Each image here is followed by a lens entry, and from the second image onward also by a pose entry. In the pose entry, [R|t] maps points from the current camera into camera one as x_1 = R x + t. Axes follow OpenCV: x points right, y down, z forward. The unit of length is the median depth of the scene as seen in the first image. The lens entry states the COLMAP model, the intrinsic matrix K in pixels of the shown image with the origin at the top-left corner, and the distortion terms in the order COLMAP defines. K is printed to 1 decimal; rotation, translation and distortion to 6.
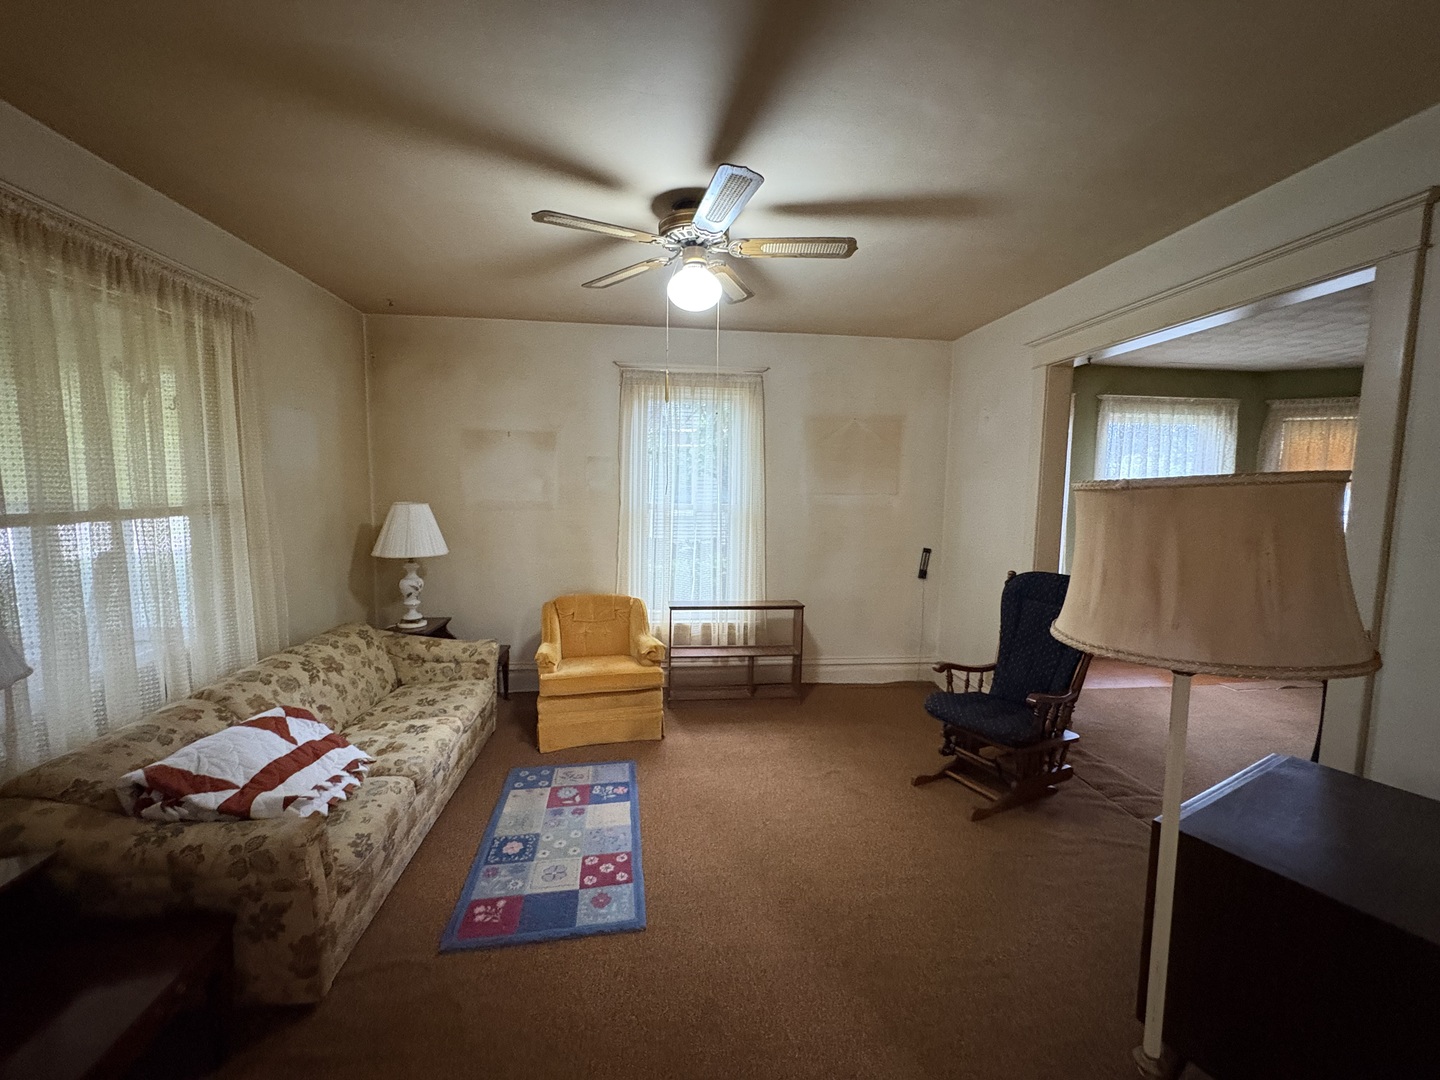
lens RADIAL K [[573.5, 0, 726.4], [0, 573.5, 543.8], [0, 0, 1]] dist [0.001135, 0.000040]
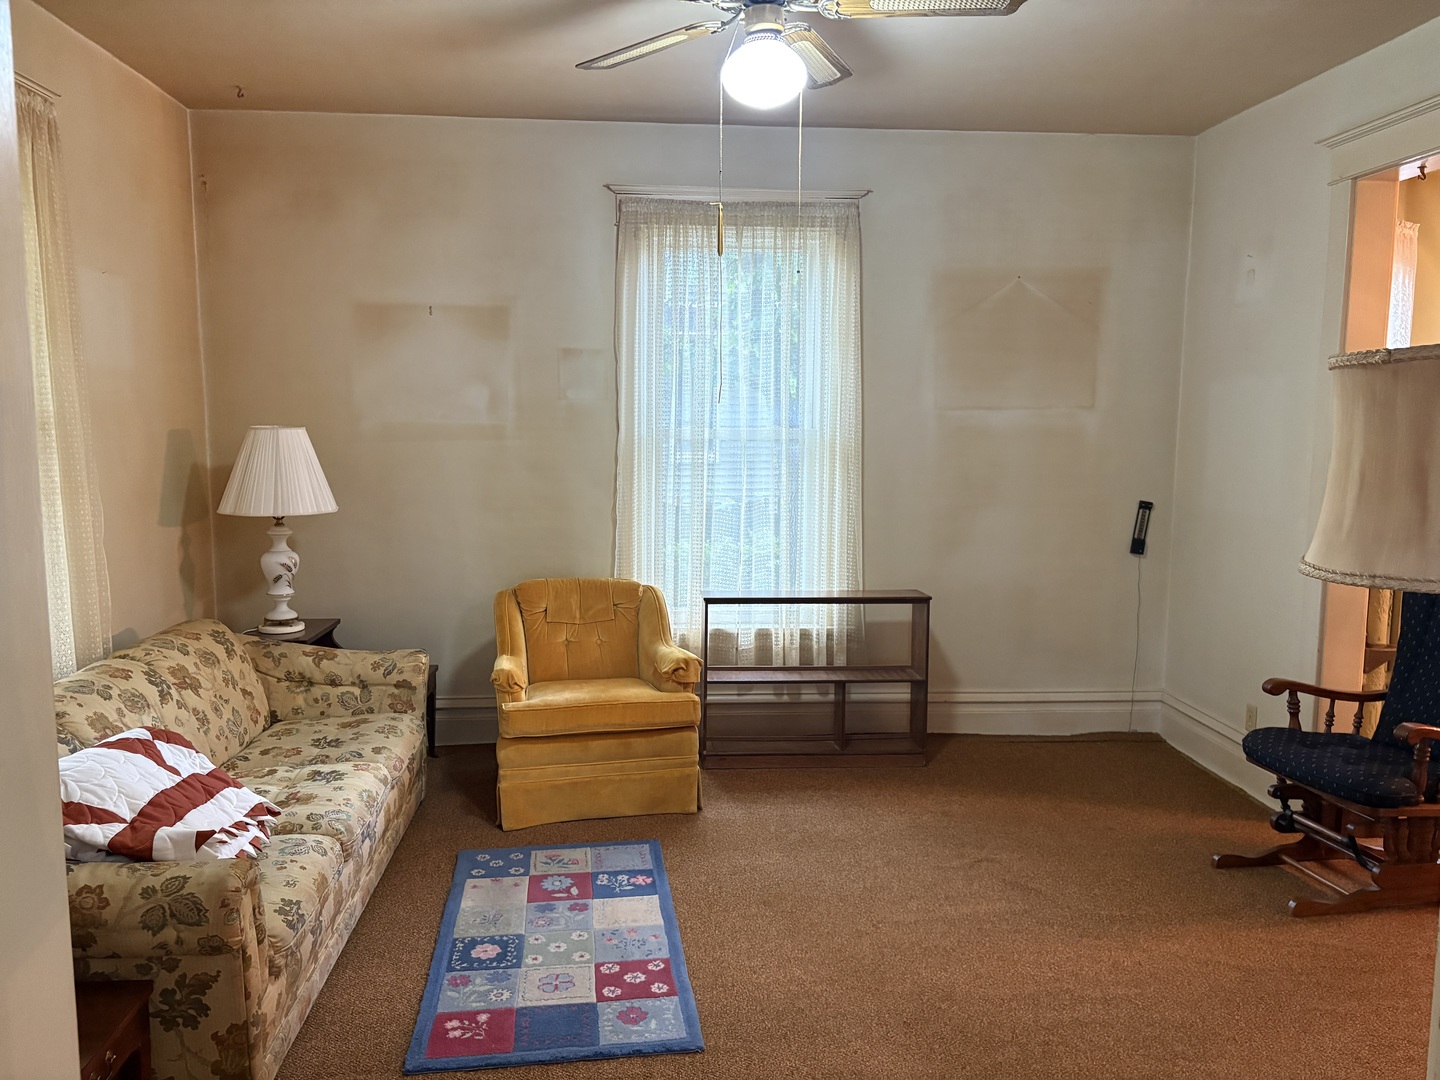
lens RADIAL K [[1089.2, 0, 726.6], [0, 1089.2, 543.5], [0, 0, 1]] dist [0.051421, -0.056955]
pose [[0.999256, -0.004962, -0.038240, -0.043092], [0.005736, 0.999780, 0.020171, 0.039495], [0.038132, -0.020375, 0.999065, -0.176801]]
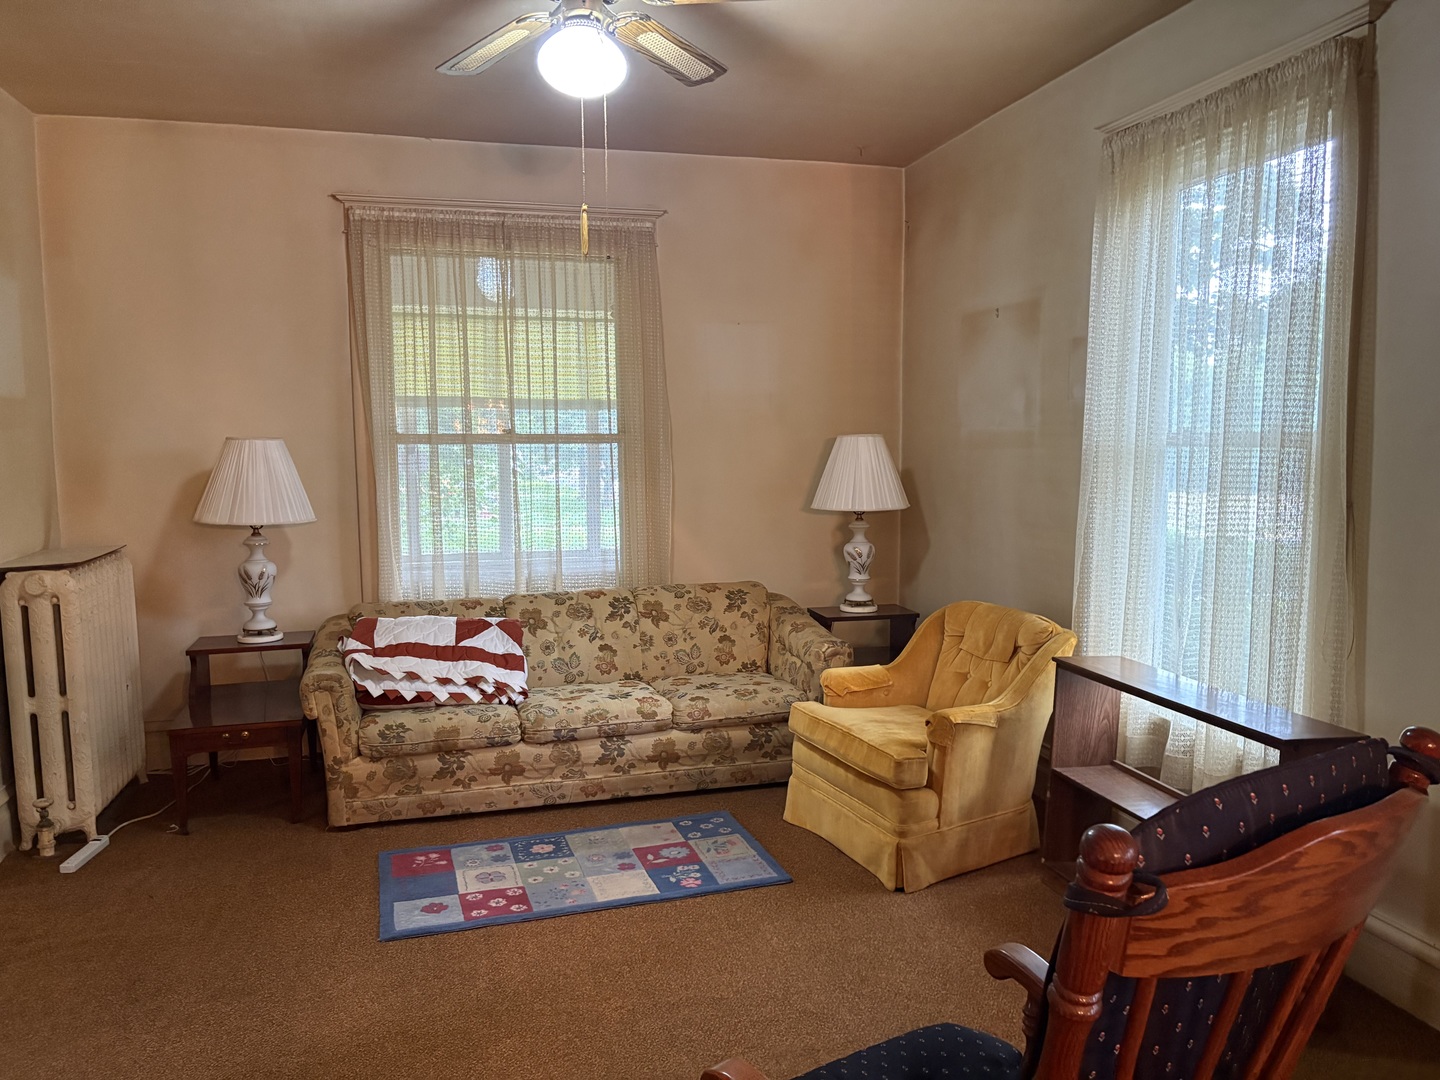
lens RADIAL K [[1089.2, 0, 724.3], [0, 1089.2, 550.1], [0, 0, 1]] dist [0.051421, -0.056955]
pose [[0.146811, 0.091780, -0.984897, 0.946748], [-0.091375, 0.992687, 0.078886, -0.025686], [0.984935, 0.078414, 0.154124, 0.813228]]
